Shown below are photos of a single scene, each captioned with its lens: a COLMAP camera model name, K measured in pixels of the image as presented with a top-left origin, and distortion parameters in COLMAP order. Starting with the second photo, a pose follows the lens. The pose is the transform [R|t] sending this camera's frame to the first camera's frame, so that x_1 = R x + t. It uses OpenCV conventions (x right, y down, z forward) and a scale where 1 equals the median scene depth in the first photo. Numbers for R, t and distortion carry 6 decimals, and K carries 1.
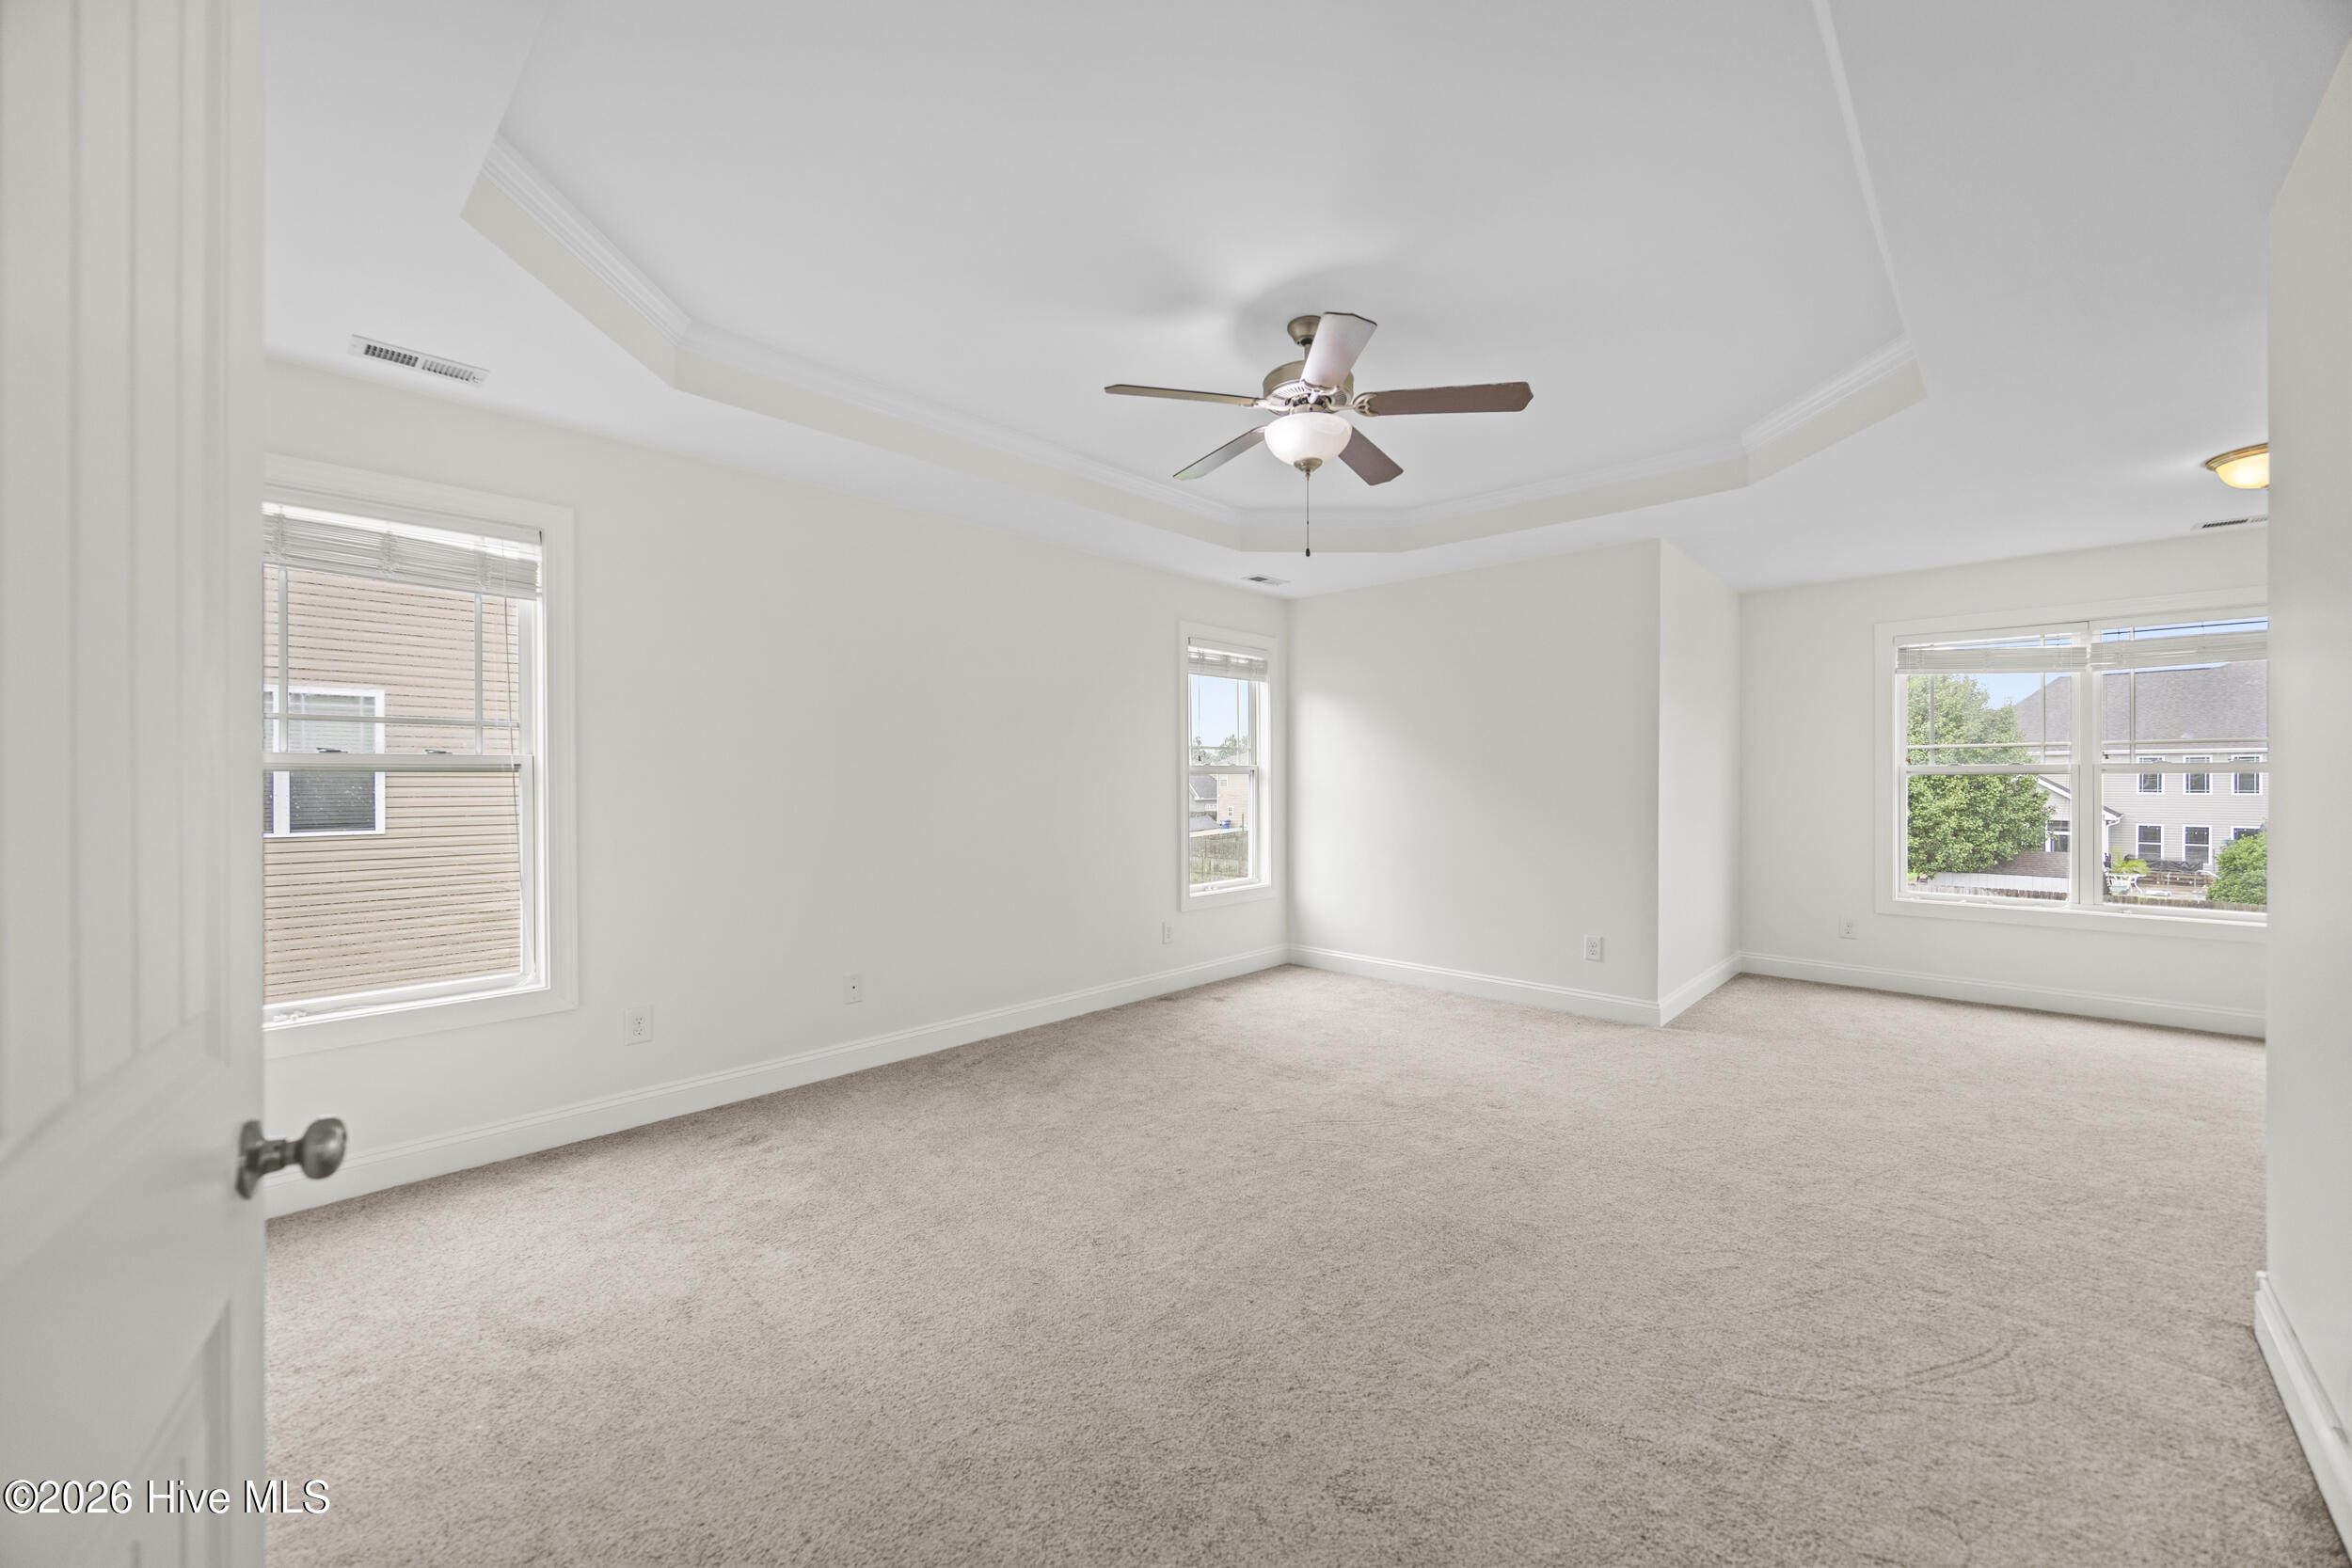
lens RADIAL K [[890.3, 0, 1194.8], [0, 890.3, 776.4], [0, 0, 1]] dist [0.001620, 0.000278]
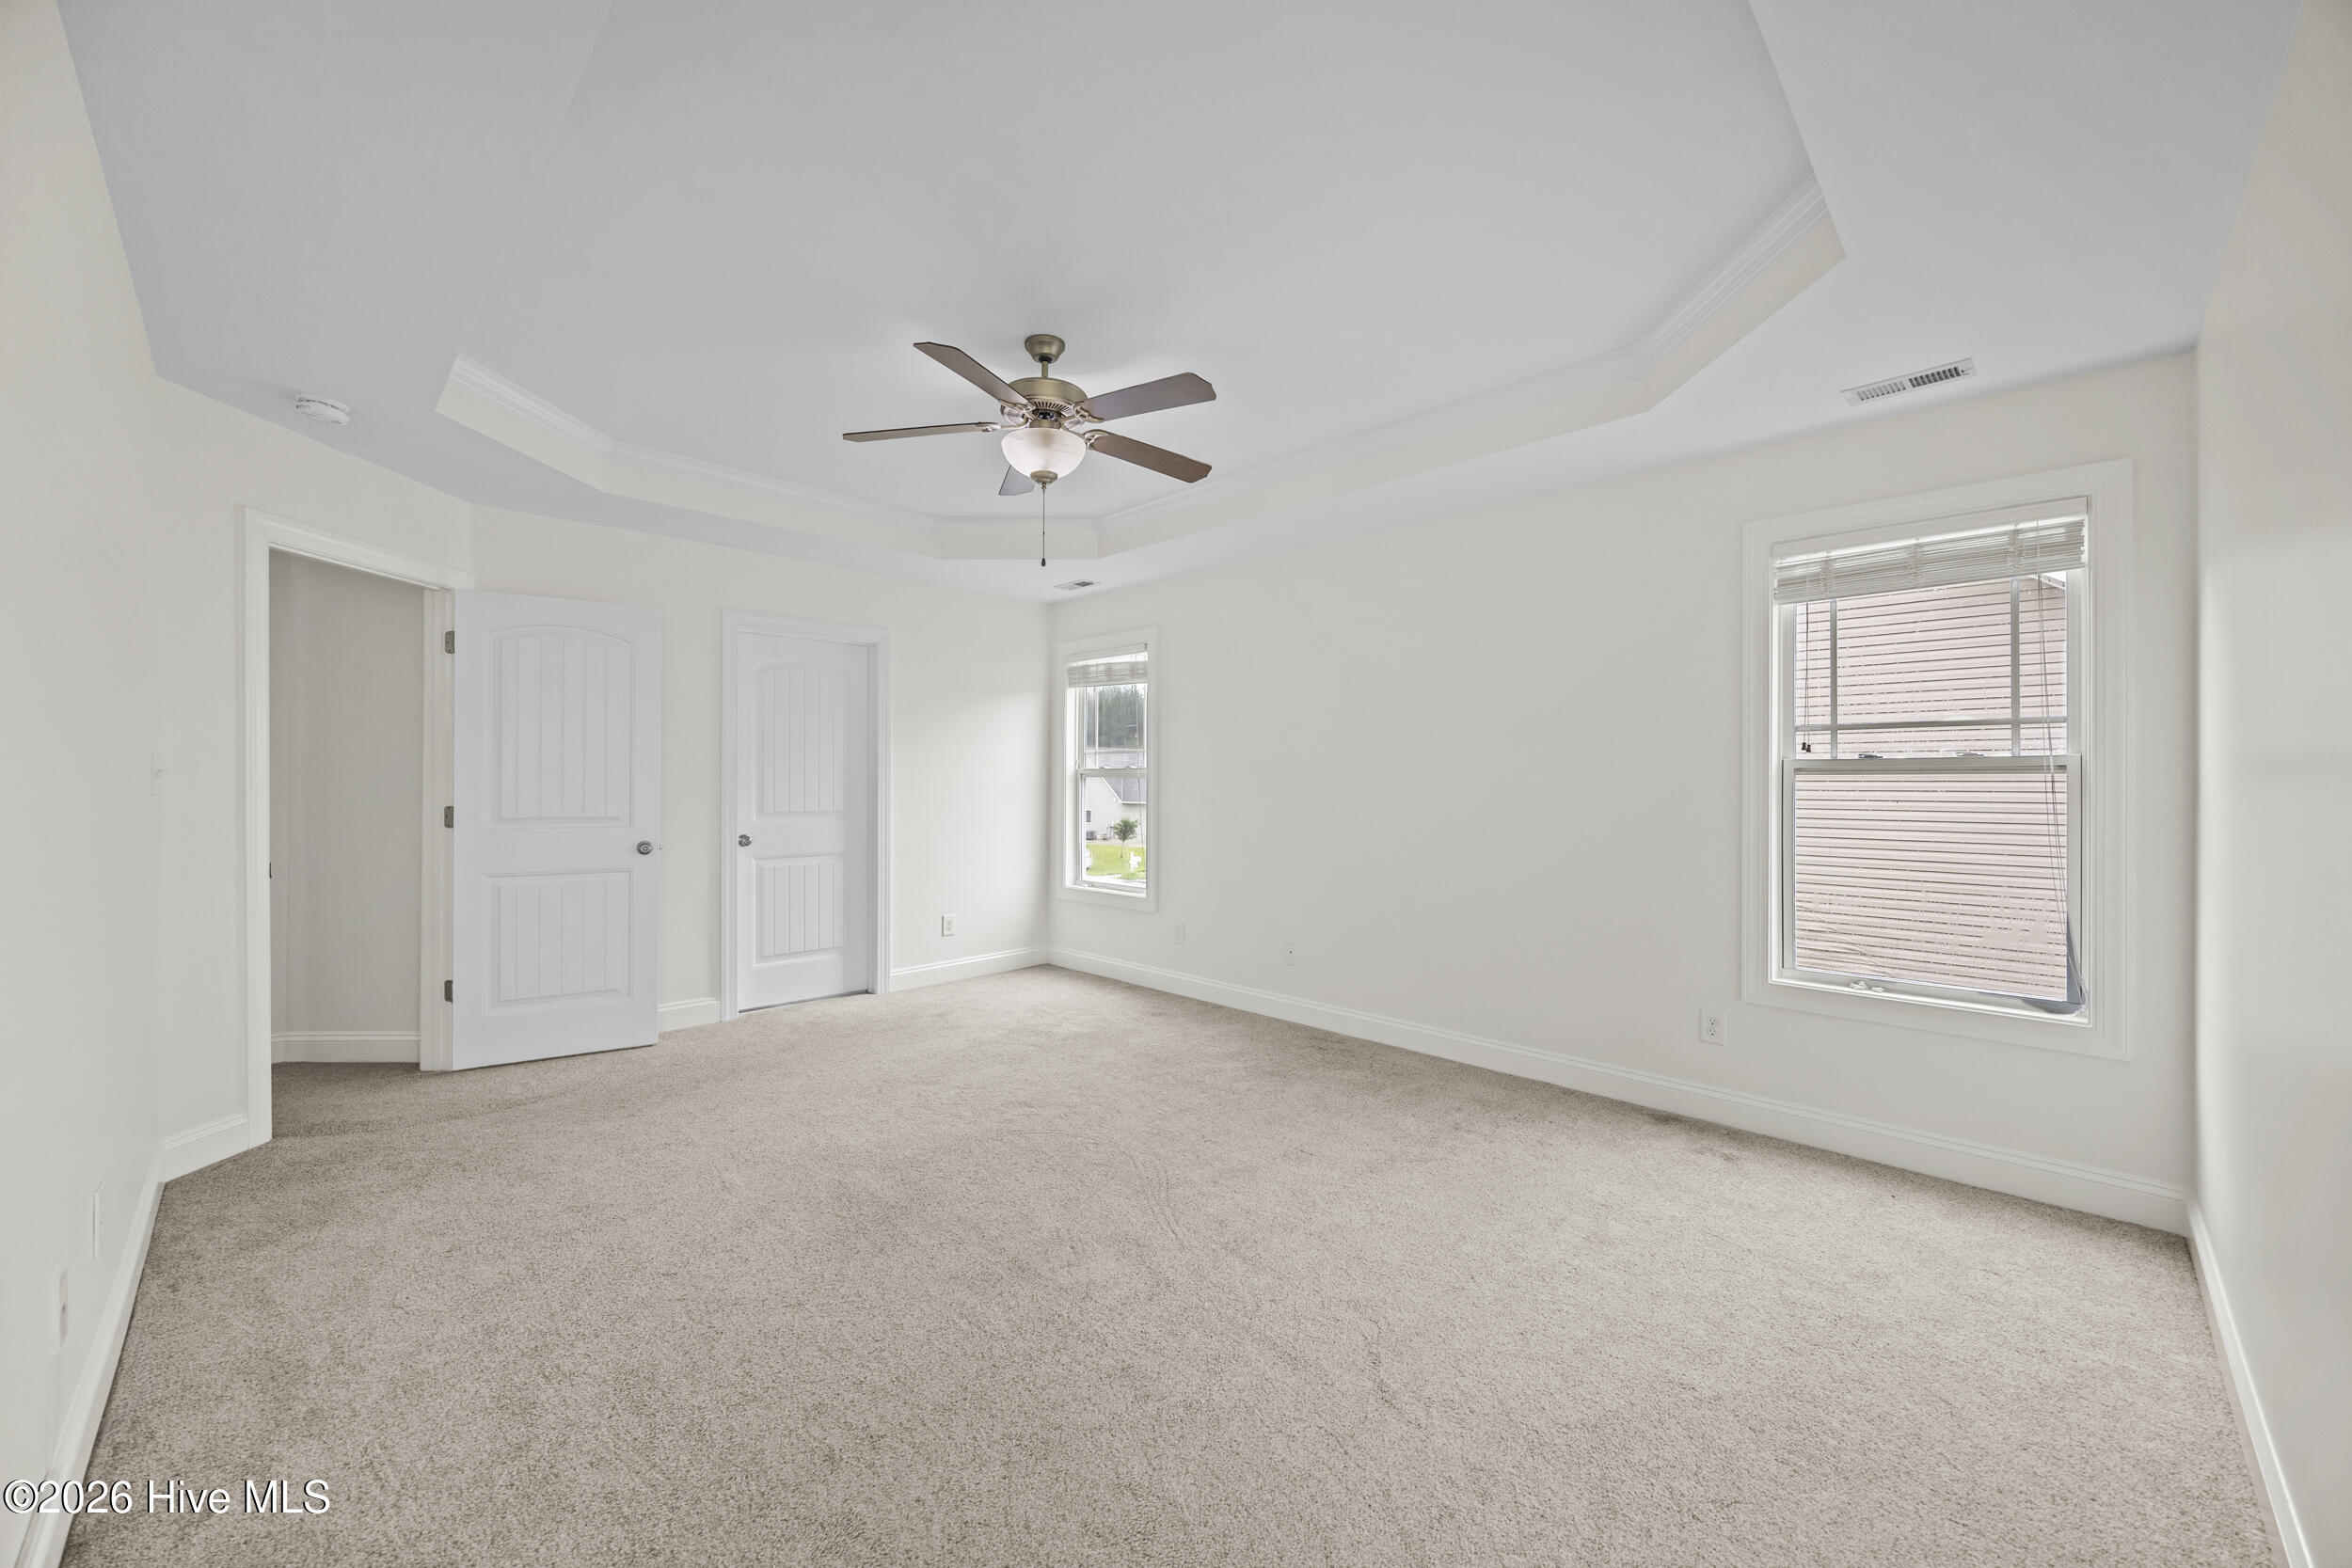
lens RADIAL K [[890.3, 0, 1191.6], [0, 890.3, 786.6], [0, 0, 1]] dist [0.001620, 0.000278]
pose [[-0.022297, 0.009676, -0.999705, 0.581979], [-0.000661, 0.999953, 0.009693, -0.001261], [0.999751, 0.000877, -0.022290, 0.612697]]
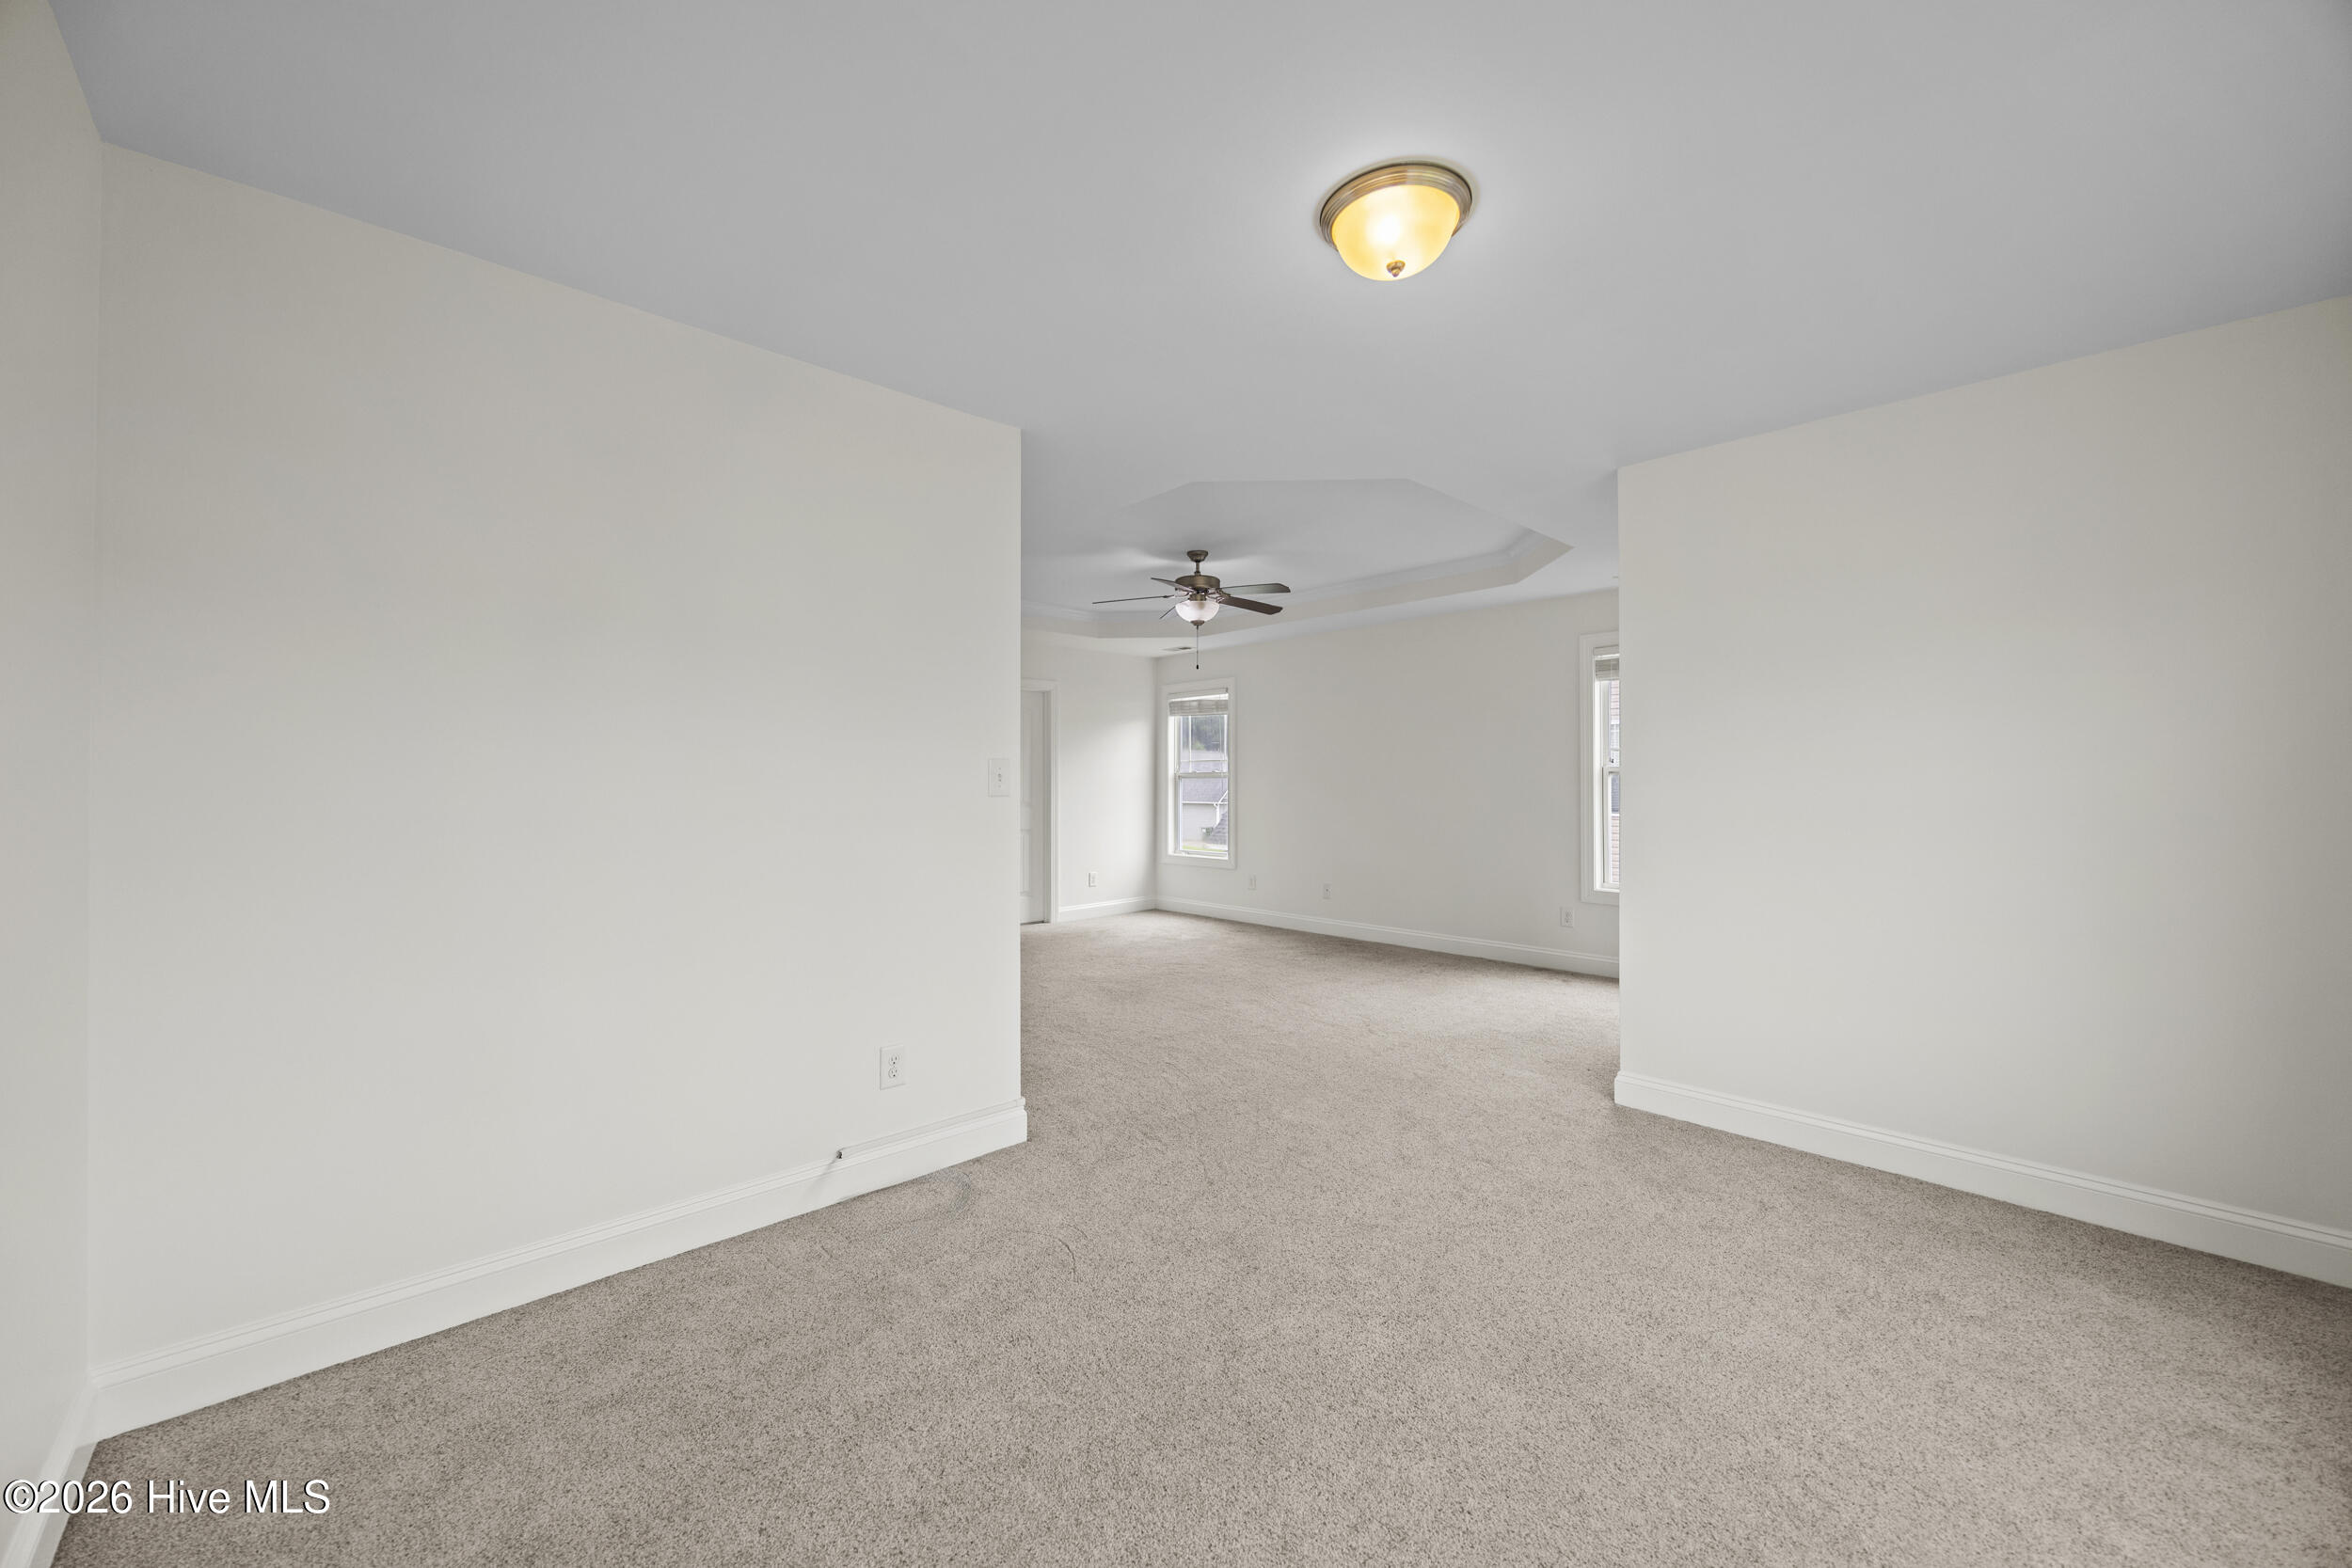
lens RADIAL K [[890.3, 0, 1179.4], [0, 890.3, 783.7], [0, 0, 1]] dist [0.001620, 0.000278]
pose [[-0.069408, 0.008369, -0.997553, 1.054450], [0.005830, 0.999951, 0.007984, -0.004898], [0.997571, -0.005261, -0.069454, 0.563028]]
